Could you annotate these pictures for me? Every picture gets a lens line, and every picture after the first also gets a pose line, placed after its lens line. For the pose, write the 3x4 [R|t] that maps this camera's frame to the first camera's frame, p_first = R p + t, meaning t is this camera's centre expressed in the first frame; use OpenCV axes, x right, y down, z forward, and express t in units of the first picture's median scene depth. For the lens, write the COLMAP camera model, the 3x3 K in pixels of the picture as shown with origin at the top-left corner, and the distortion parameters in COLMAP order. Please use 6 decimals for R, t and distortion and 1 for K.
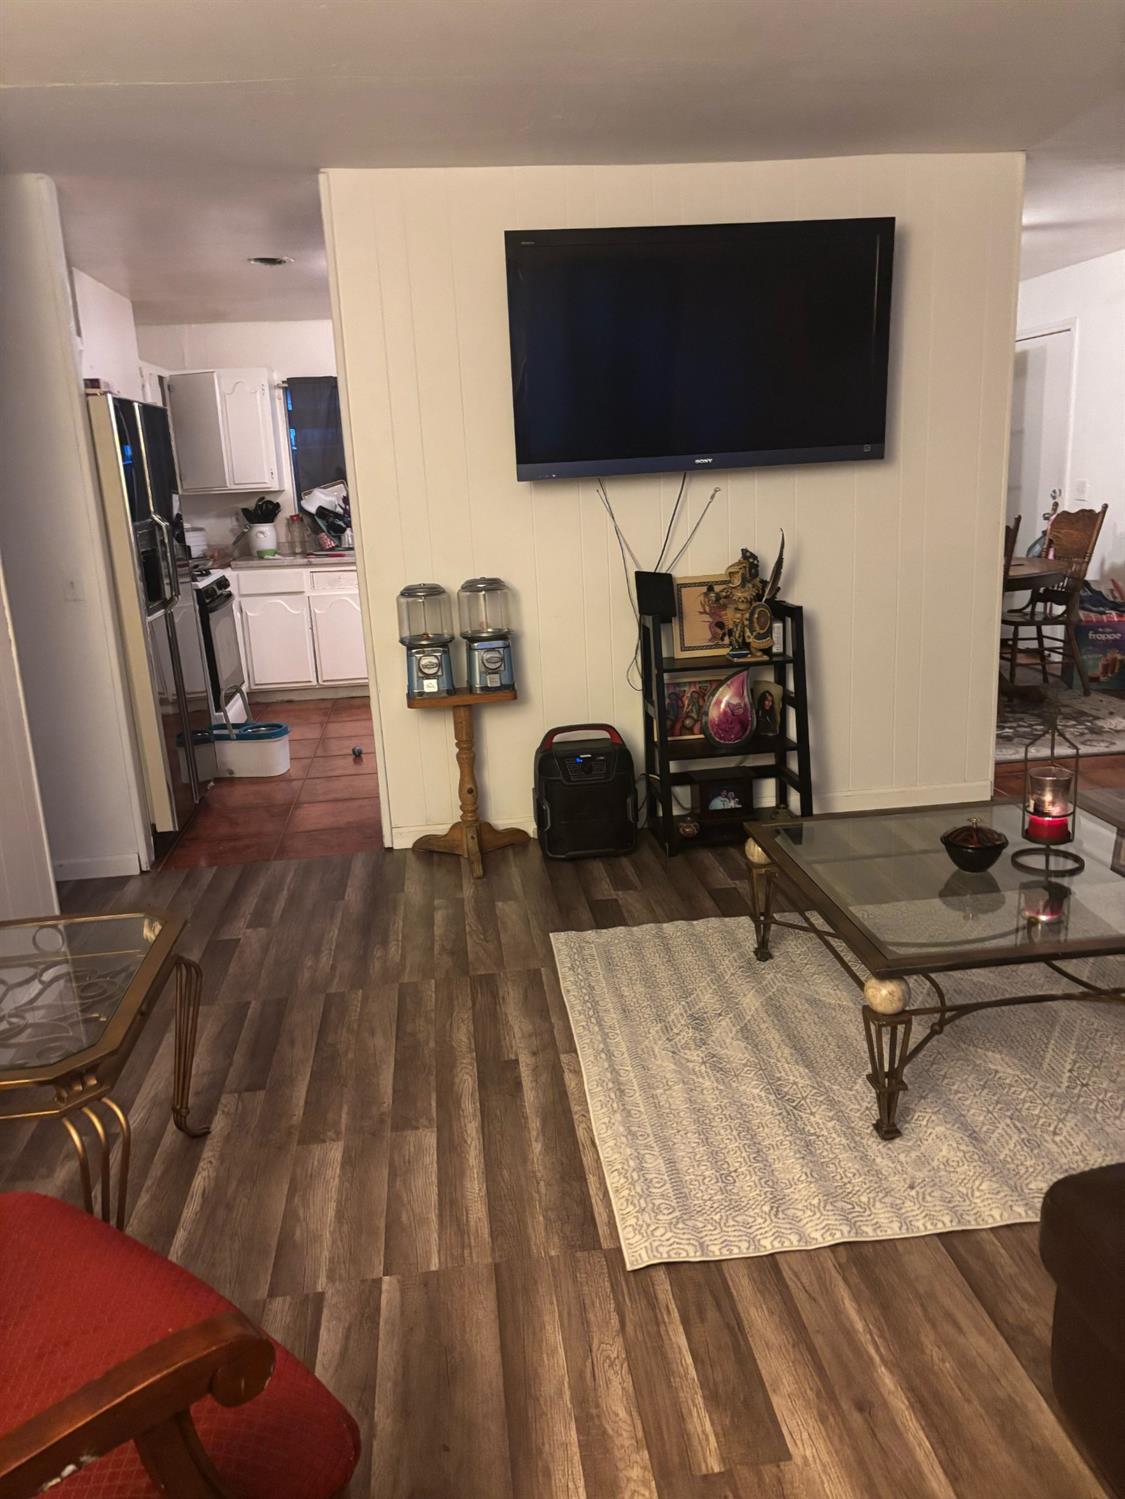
lens RADIAL K [[1131.0, 0, 559.1], [0, 1131.0, 758.9], [0, 0, 1]] dist [0.043796, -0.036372]
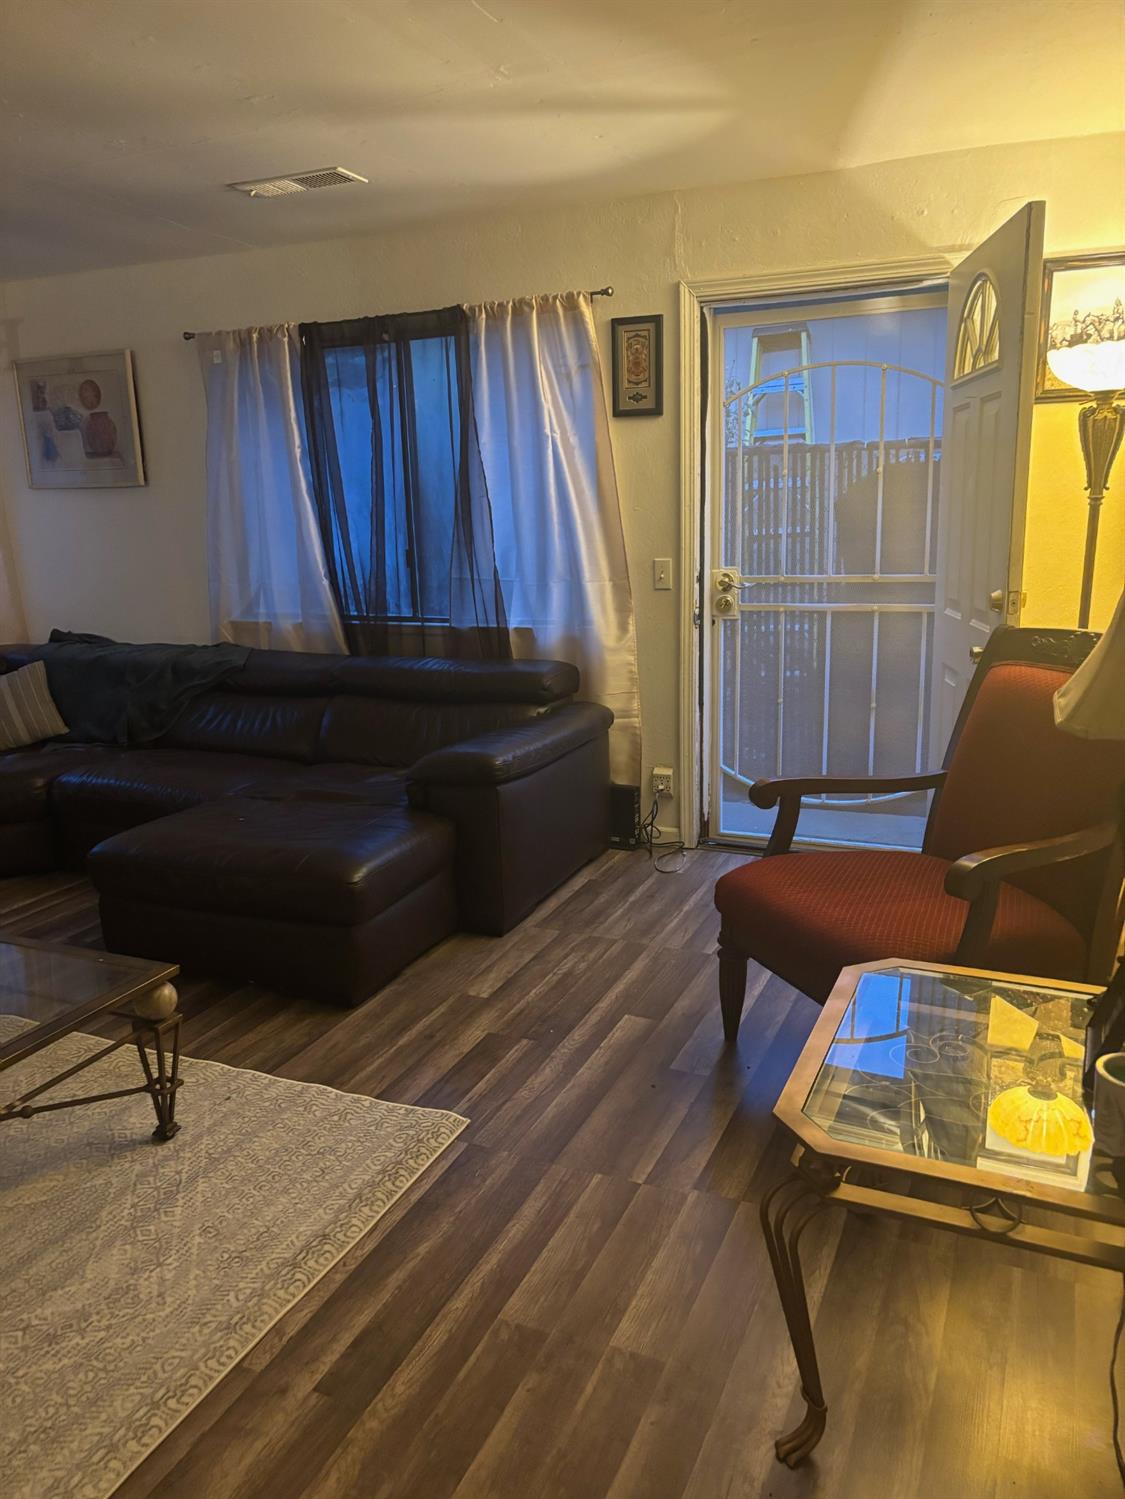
lens RADIAL K [[1131.0, 0, 559.1], [0, 1131.0, 758.9], [0, 0, 1]] dist [0.043796, -0.036372]
pose [[-0.860284, -0.040654, 0.508192, -0.557983], [0.198628, 0.891320, 0.407548, -0.347320], [-0.469530, 0.451548, -0.758713, 1.484640]]
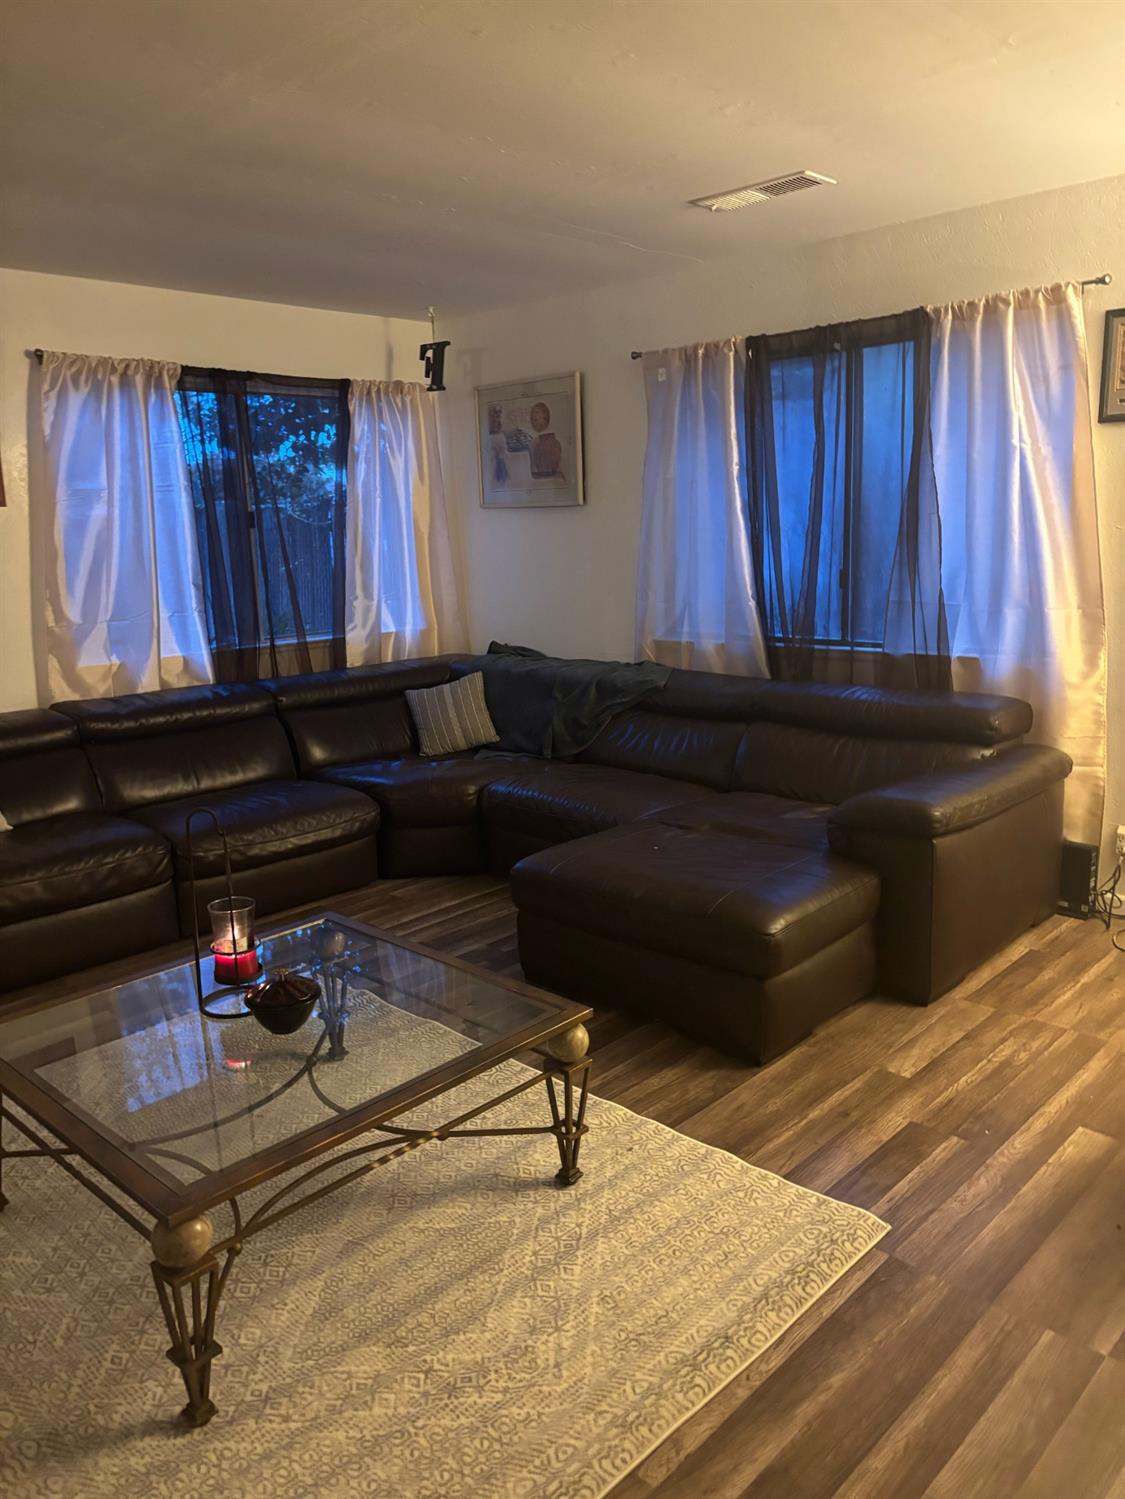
lens RADIAL K [[1136.1, 0, 579.6], [0, 1136.1, 753.6], [0, 0, 1]] dist [0.051830, -0.056974]
pose [[-0.645703, -0.086788, 0.758641, -0.477656], [0.257080, 0.910812, 0.323005, -0.359894], [-0.719012, 0.403596, -0.565802, 1.432679]]
